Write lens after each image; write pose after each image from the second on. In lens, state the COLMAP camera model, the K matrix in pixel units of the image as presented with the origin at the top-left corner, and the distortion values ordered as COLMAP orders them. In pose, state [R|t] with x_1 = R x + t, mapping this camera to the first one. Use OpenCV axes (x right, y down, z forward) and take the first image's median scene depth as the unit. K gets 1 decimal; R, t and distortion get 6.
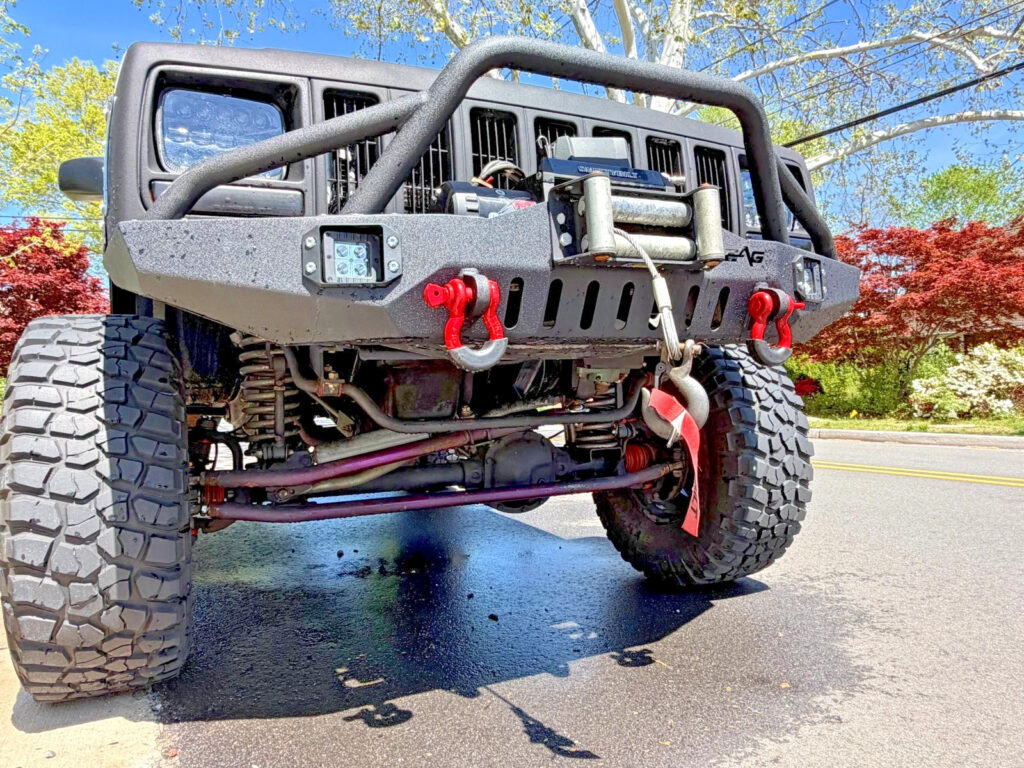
lens RADIAL K [[701.6, 0, 500.8], [0, 701.6, 385.2], [0, 0, 1]] dist [0.001479, 0.001122]
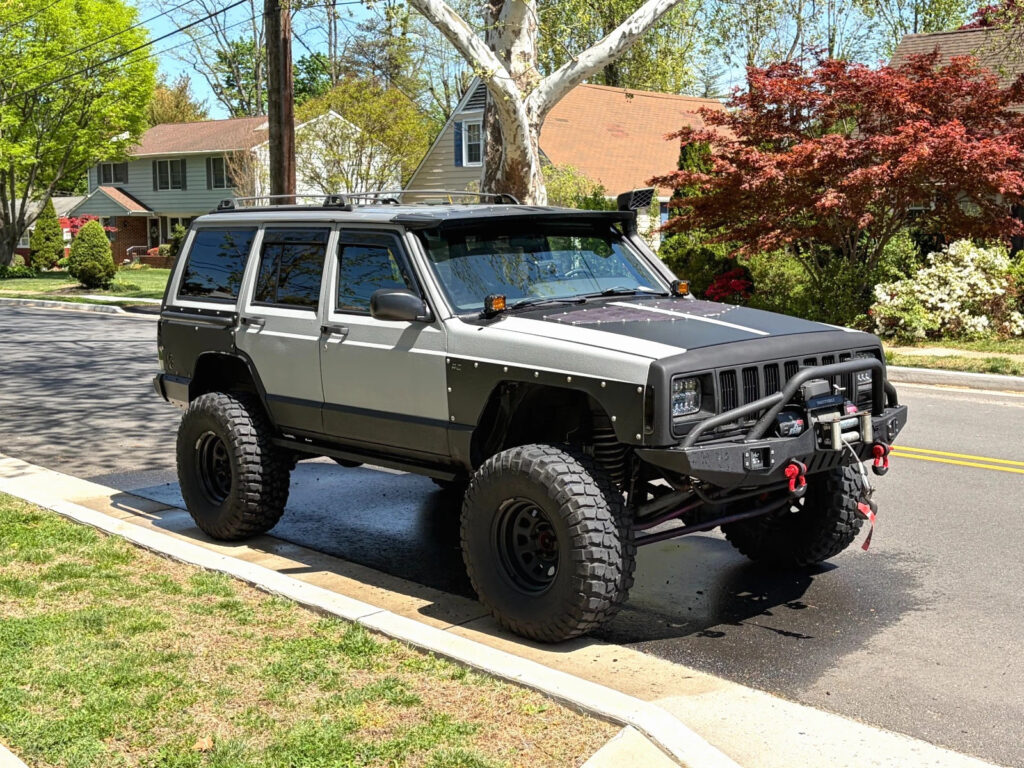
lens RADIAL K [[1301.4, 0, 507.2], [0, 1301.4, 387.9], [0, 0, 1]] dist [0.232975, -0.886346]
pose [[0.961888, -0.026993, 0.272109, -1.792192], [-0.009245, 0.991337, 0.131020, -0.787519], [-0.273289, -0.128542, 0.953305, -2.524274]]
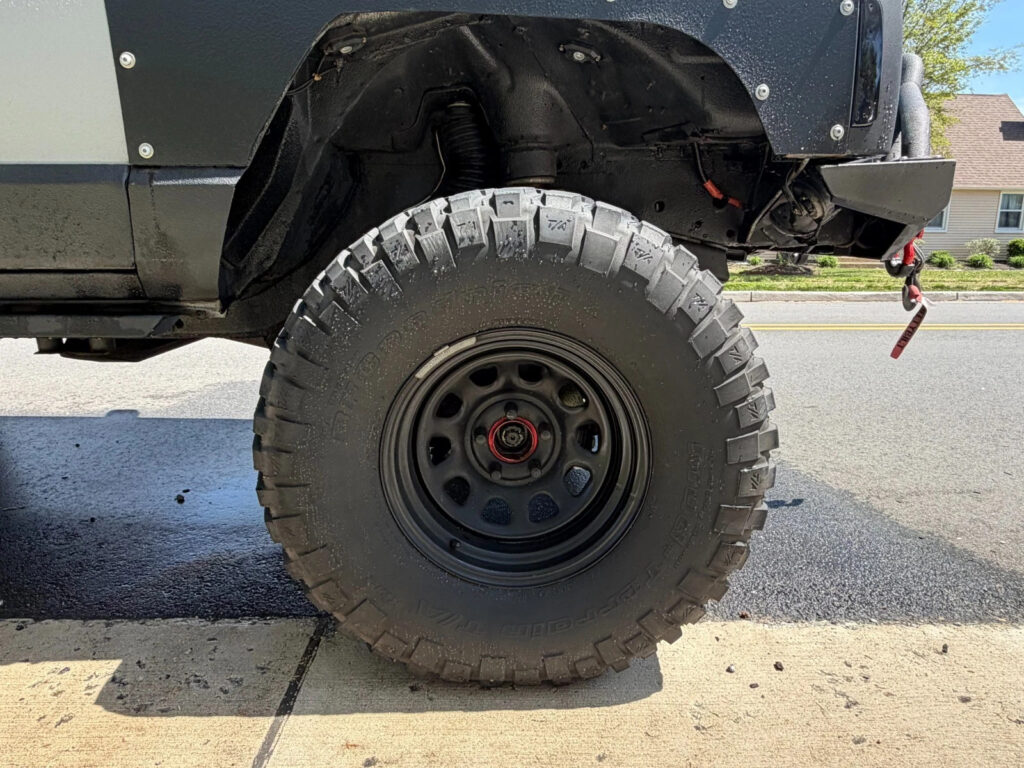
lens RADIAL K [[697.7, 0, 484.4], [0, 697.7, 386.1], [0, 0, 1]] dist [0.002732, 0.000759]
pose [[0.452536, -0.162262, 0.876859, -1.377517], [-0.025106, 0.980598, 0.194416, -0.047247], [-0.891393, -0.109995, 0.439682, 0.786275]]
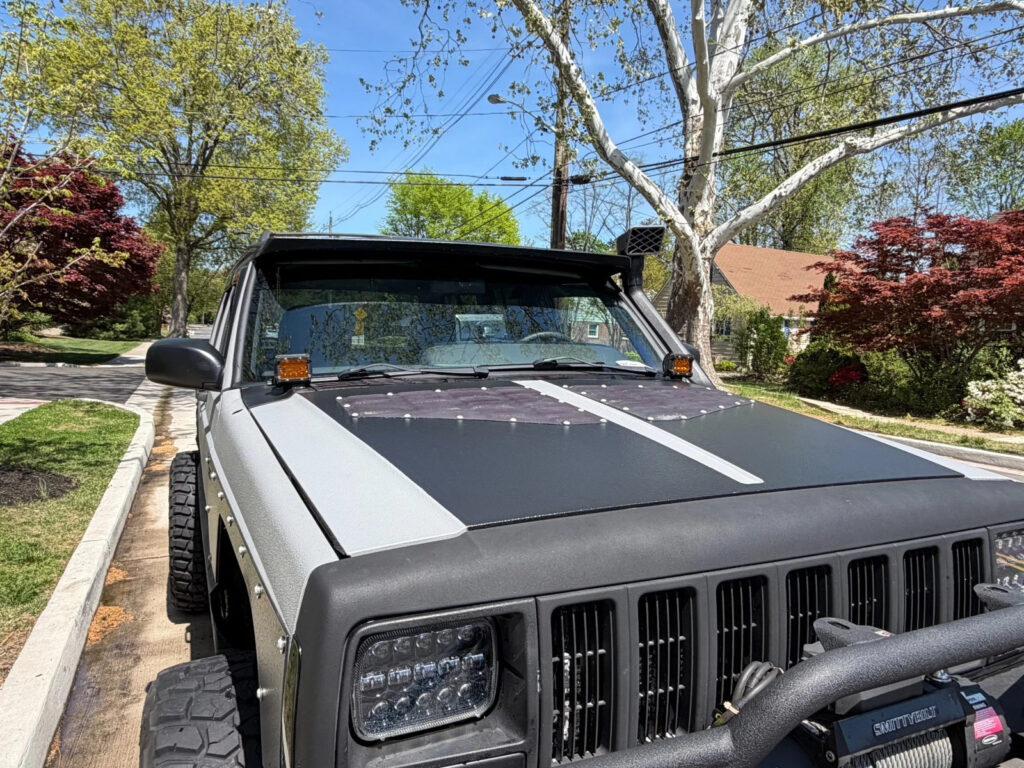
lens RADIAL K [[702.0, 0, 503.9], [0, 702.0, 386.7], [0, 0, 1]] dist [0.000143, 0.001229]
pose [[0.998451, 0.049161, -0.026068, -0.249192], [-0.046491, 0.994420, 0.094693, -0.619200], [0.030578, -0.093334, 0.995165, 0.203265]]
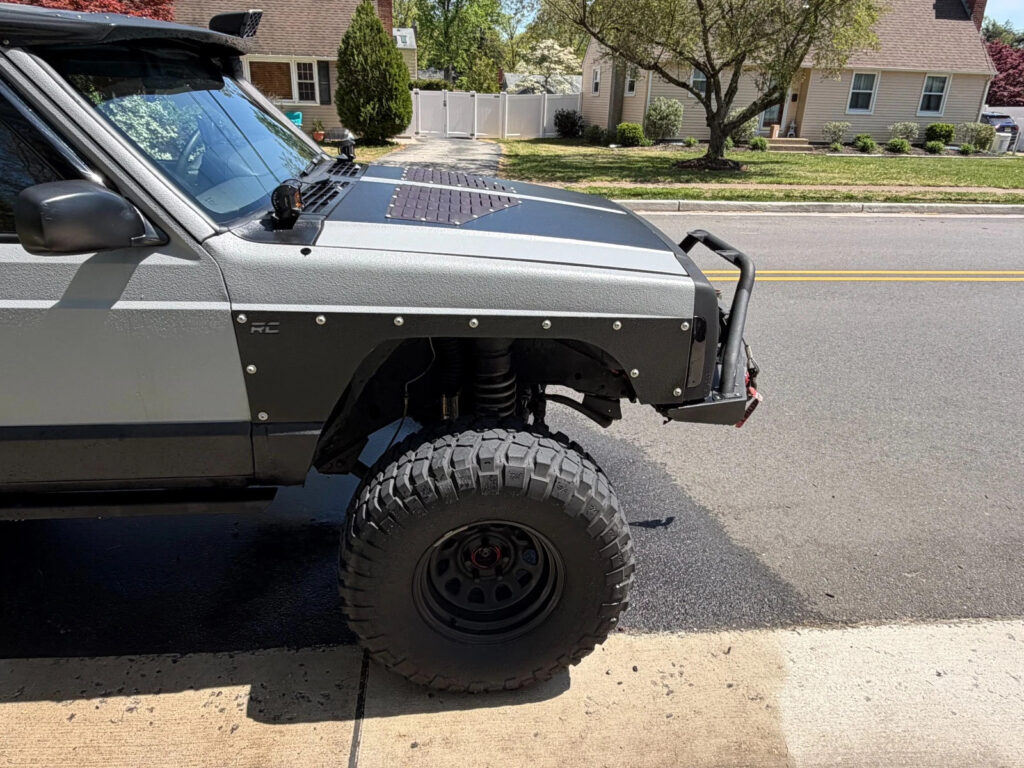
lens RADIAL K [[697.7, 0, 484.4], [0, 697.7, 386.1], [0, 0, 1]] dist [0.002732, 0.000759]
pose [[0.369681, -0.336958, 0.865907, -1.748416], [-0.039651, 0.925356, 0.377020, -0.682039], [-0.928312, -0.173711, 0.328726, 0.715196]]
